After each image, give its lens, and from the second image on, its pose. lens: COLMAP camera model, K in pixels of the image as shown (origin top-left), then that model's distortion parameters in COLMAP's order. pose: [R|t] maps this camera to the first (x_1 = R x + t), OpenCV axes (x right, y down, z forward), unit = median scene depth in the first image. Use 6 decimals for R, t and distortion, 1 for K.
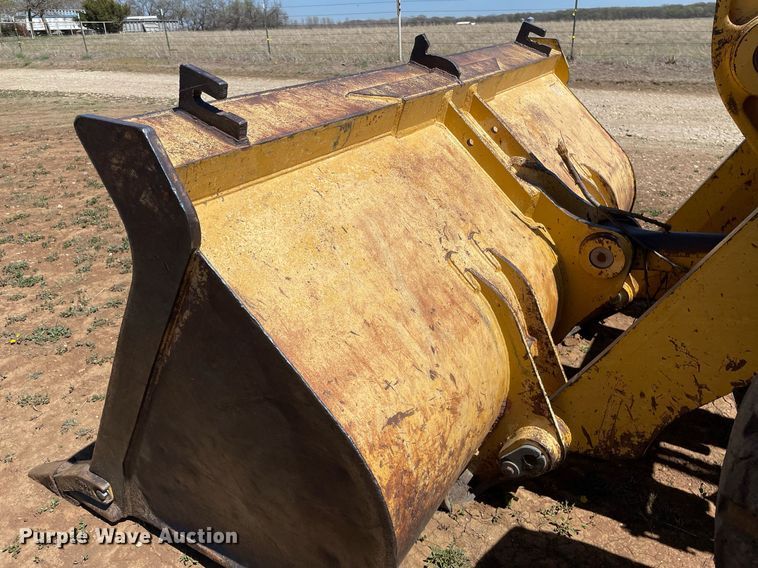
lens RADIAL K [[581.1, 0, 378.1], [0, 581.1, 288.0], [0, 0, 1]] dist [0.059906, -0.072770]
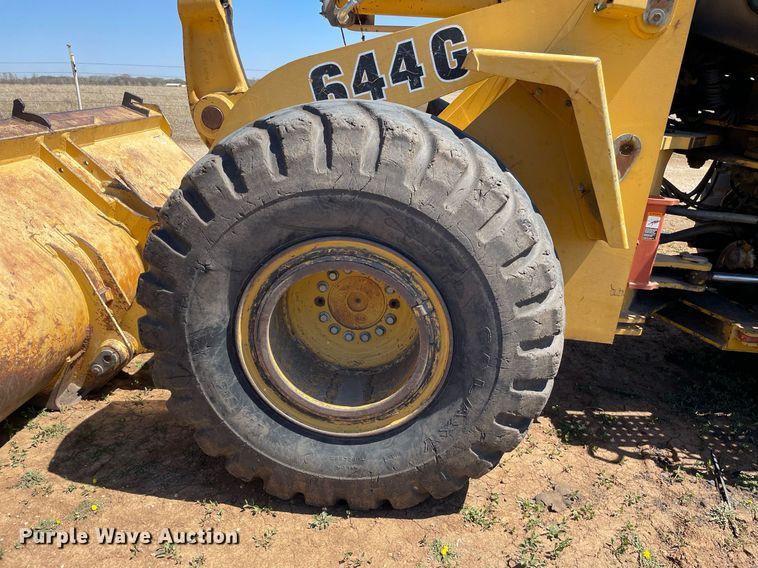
lens RADIAL K [[581.1, 0, 380.4], [0, 581.1, 284.8], [0, 0, 1]] dist [0.059906, -0.072770]
pose [[0.896741, -0.105226, 0.429864, 0.240872], [0.147423, 0.986872, -0.065963, 0.285227], [-0.417280, 0.122524, 0.900481, -0.719339]]
